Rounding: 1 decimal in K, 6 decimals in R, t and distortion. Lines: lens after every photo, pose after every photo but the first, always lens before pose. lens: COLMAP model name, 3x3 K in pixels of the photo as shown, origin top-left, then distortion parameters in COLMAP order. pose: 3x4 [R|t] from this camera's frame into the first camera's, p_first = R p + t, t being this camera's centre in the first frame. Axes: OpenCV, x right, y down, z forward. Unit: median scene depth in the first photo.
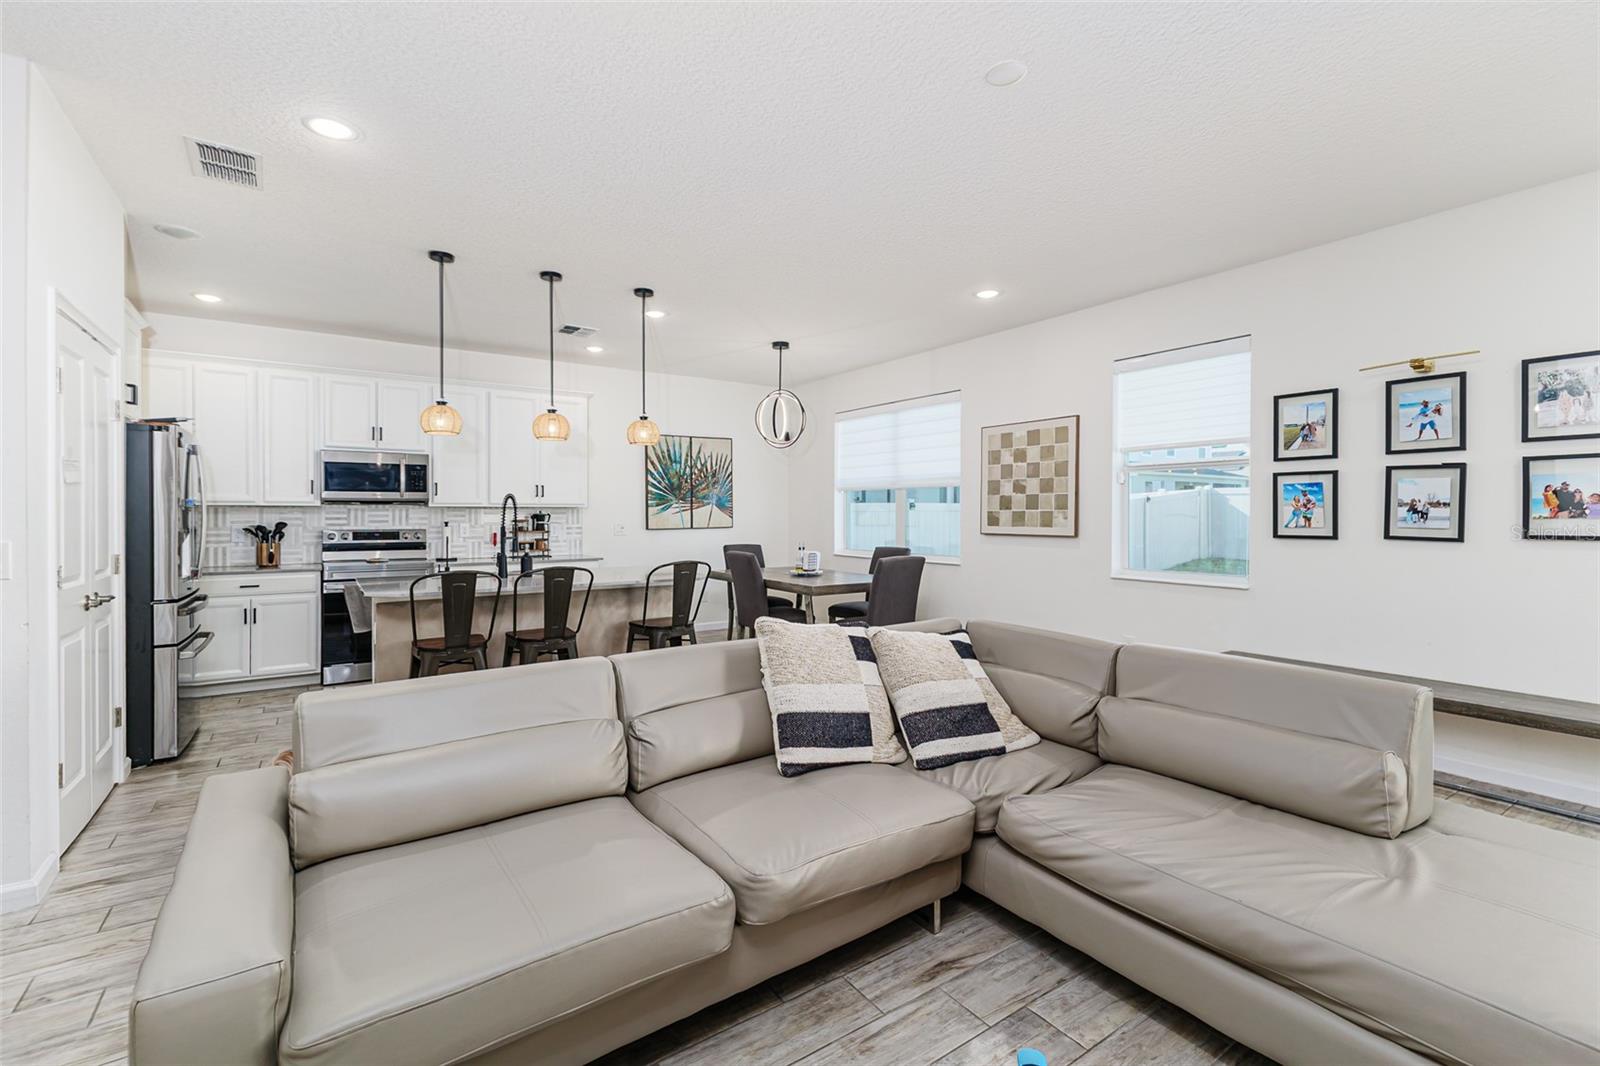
lens RADIAL K [[708.4, 0, 792.0], [0, 708.4, 519.7], [0, 0, 1]] dist [0.009229, -0.000810]
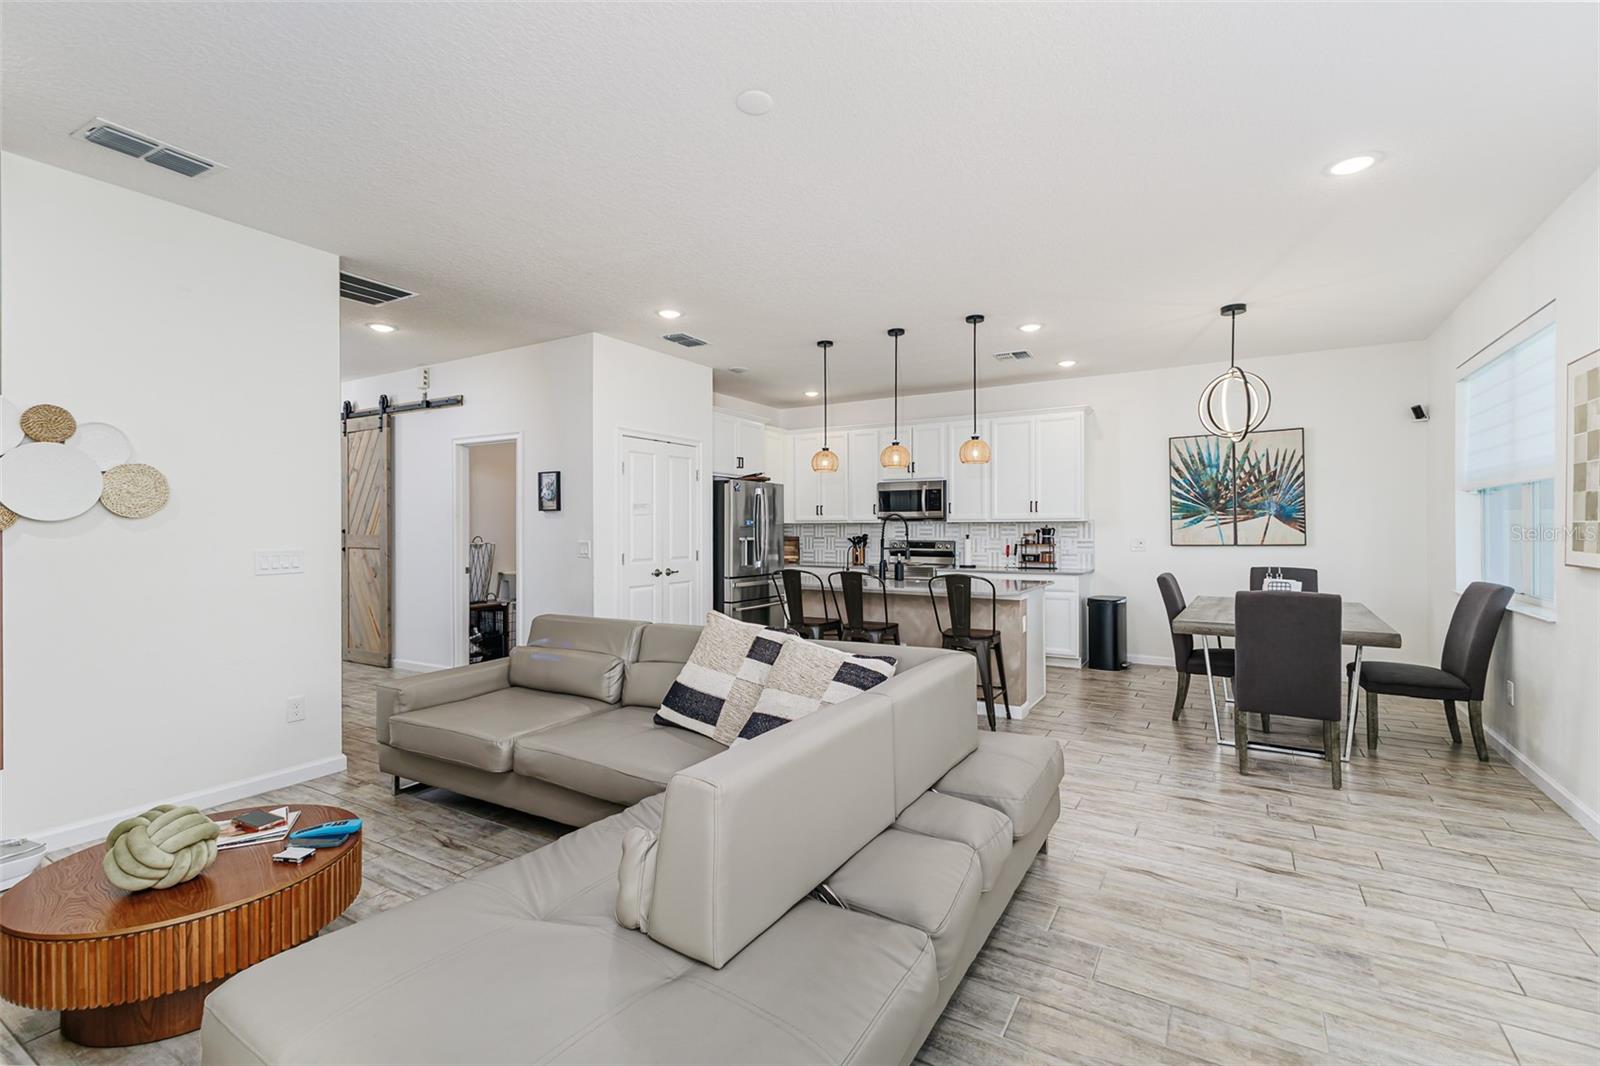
lens RADIAL K [[708.4, 0, 802.1], [0, 708.4, 536.0], [0, 0, 1]] dist [0.009229, -0.000810]
pose [[0.423892, 0.008968, -0.905668, 0.550693], [-0.003975, 0.999960, 0.008041, -0.004181], [0.905704, 0.000191, 0.423911, 0.277648]]
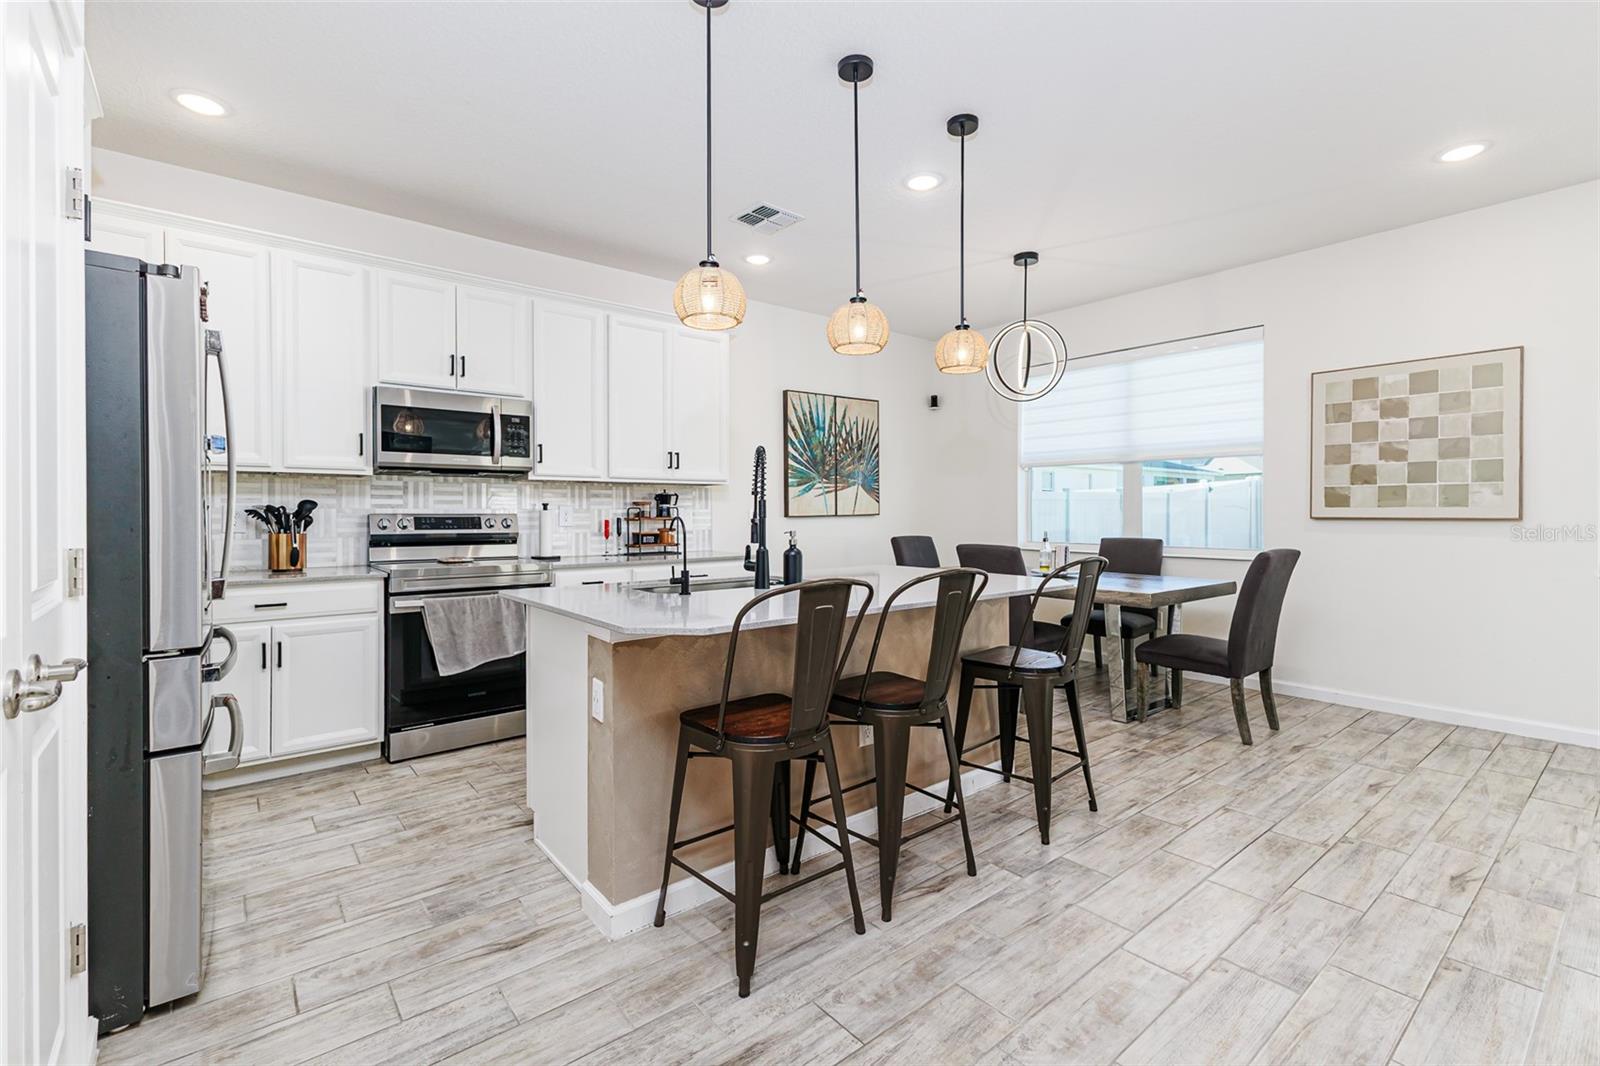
lens RADIAL K [[708.4, 0, 803.8], [0, 708.4, 517.0], [0, 0, 1]] dist [0.009229, -0.000810]
pose [[0.995124, -0.001646, 0.098620, -0.353952], [0.001747, 0.999998, -0.000938, 0.019874], [-0.098618, 0.001106, 0.995125, 0.342890]]
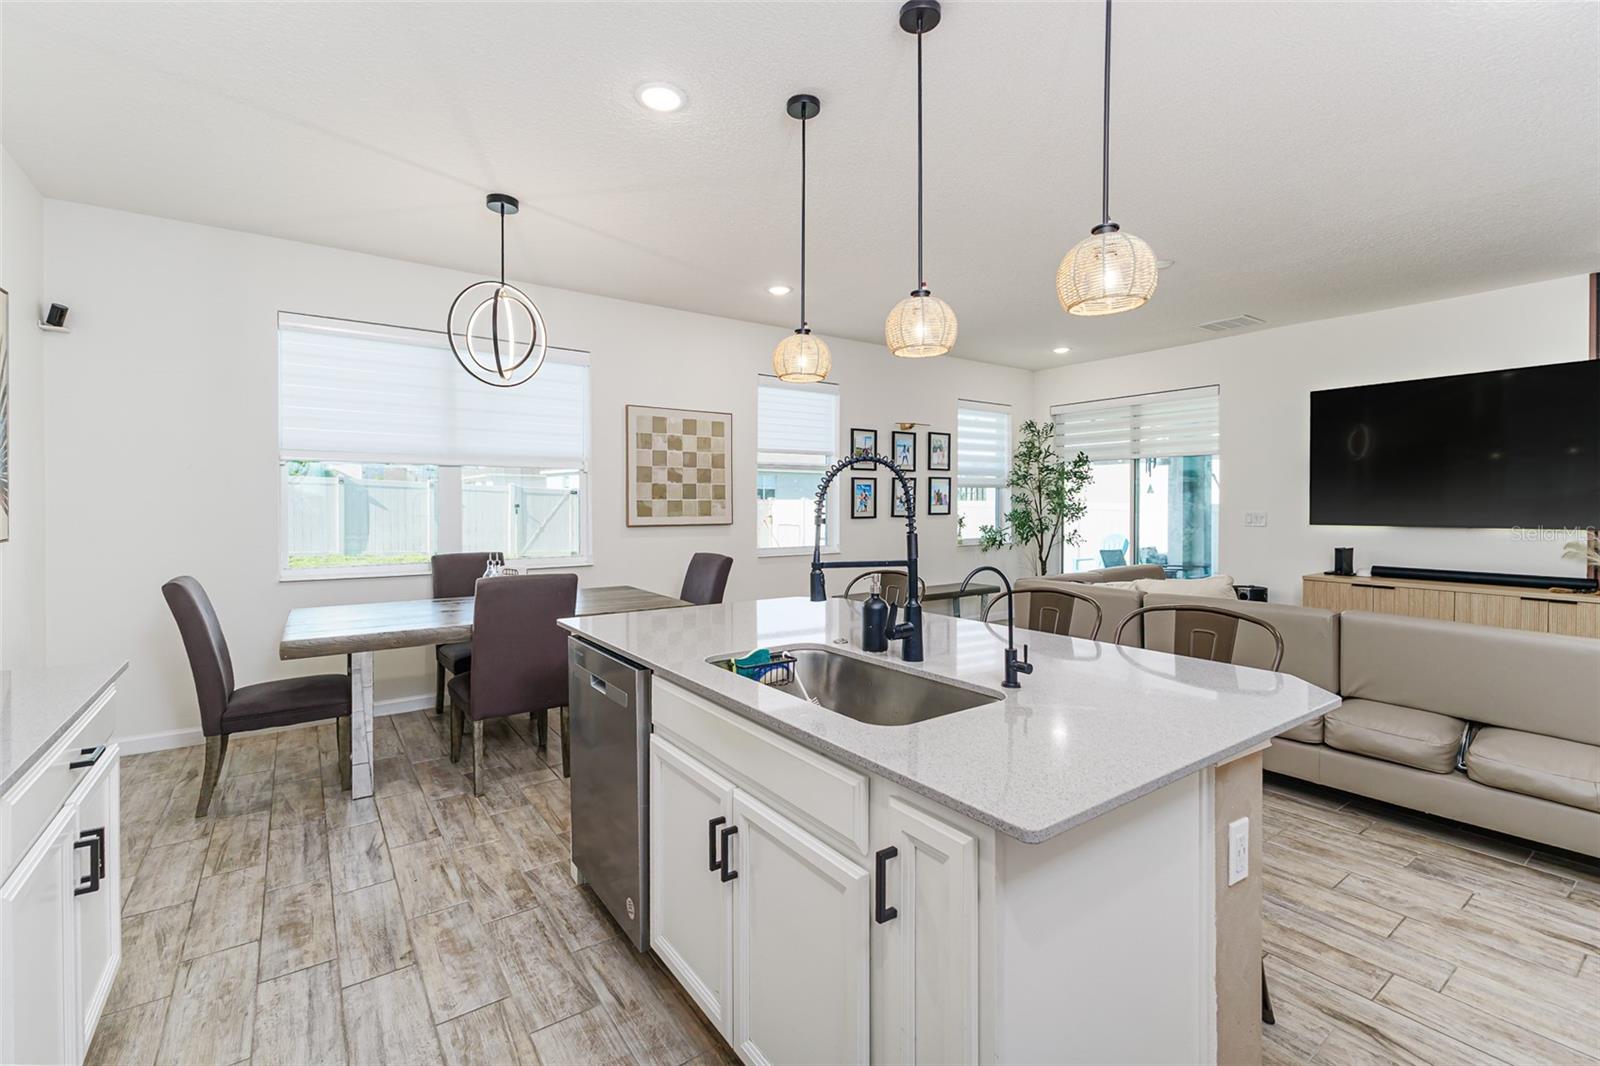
lens RADIAL K [[708.4, 0, 774.9], [0, 708.4, 520.0], [0, 0, 1]] dist [0.009229, -0.000810]
pose [[-0.009721, -0.023188, 0.999684, -0.662680], [0.008101, 0.999696, 0.023267, -0.006825], [-0.999920, 0.008325, -0.009530, 0.888057]]
